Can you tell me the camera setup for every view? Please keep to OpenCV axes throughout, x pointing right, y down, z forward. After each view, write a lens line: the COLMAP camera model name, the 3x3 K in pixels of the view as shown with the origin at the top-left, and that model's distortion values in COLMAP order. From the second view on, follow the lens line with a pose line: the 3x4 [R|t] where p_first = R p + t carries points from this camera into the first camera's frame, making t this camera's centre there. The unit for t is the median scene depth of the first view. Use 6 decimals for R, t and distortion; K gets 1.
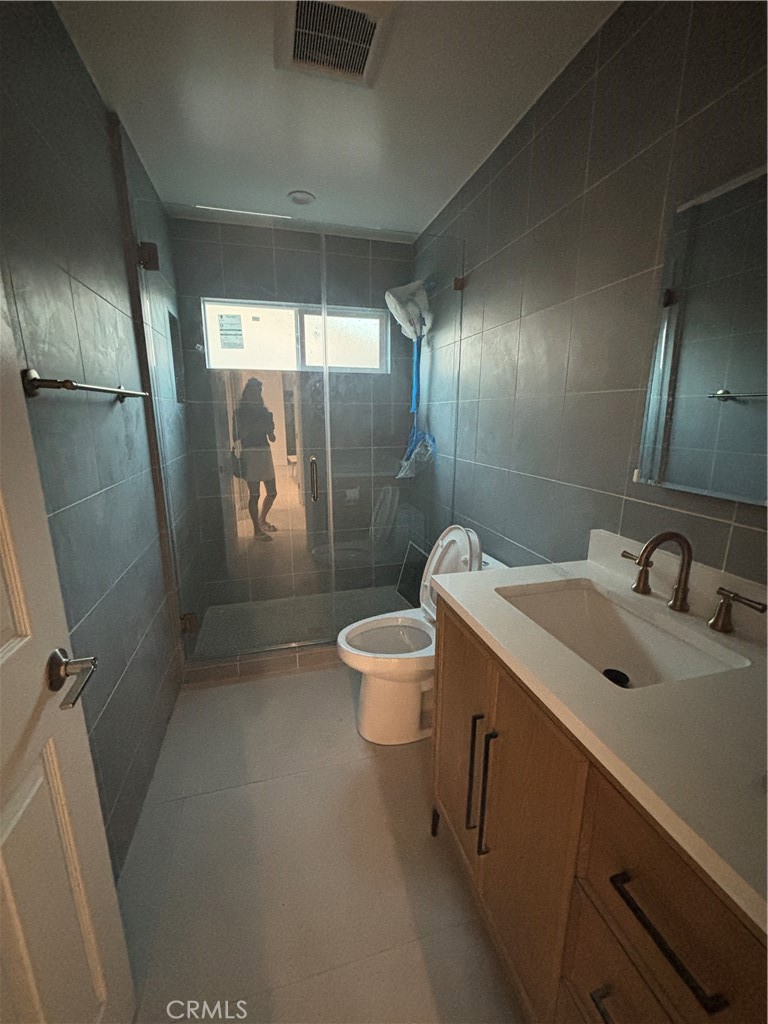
lens RADIAL K [[409.3, 0, 379.7], [0, 409.3, 513.4], [0, 0, 1]] dist [0.001332, 0.000873]
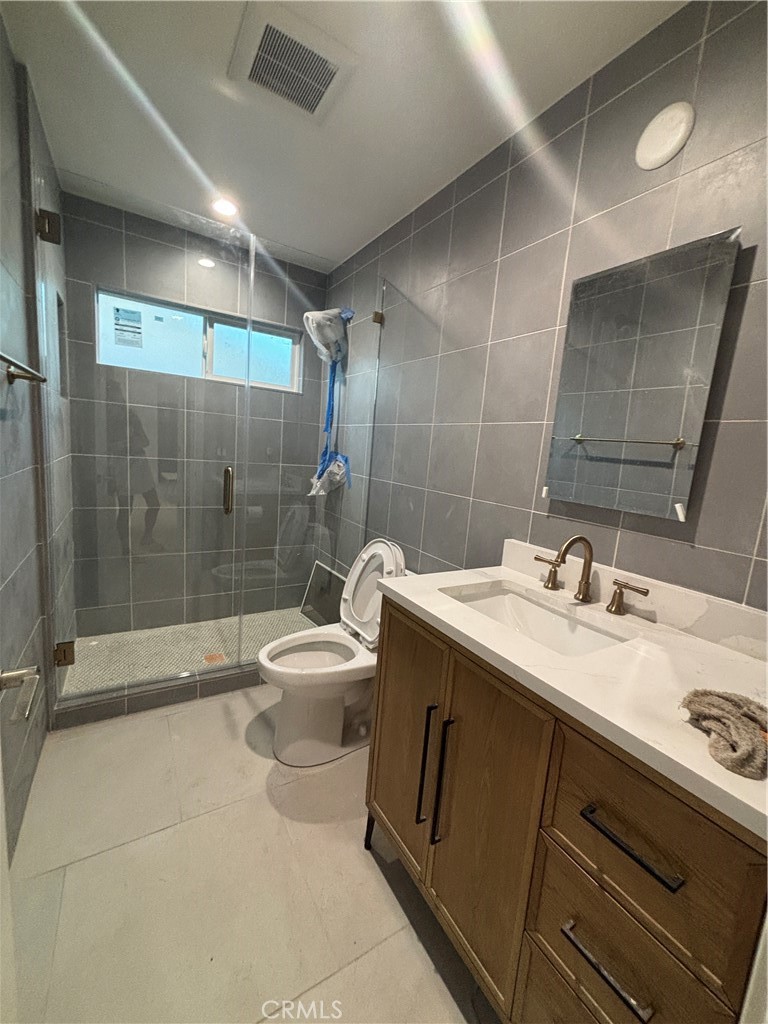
lens RADIAL K [[409.3, 0, 379.7], [0, 409.3, 513.4], [0, 0, 1]] dist [0.001332, 0.000873]
pose [[0.957200, 0.030003, 0.287868, -0.115394], [-0.009956, 0.997437, -0.070855, 0.038303], [-0.289256, 0.064956, 0.955045, -0.004855]]
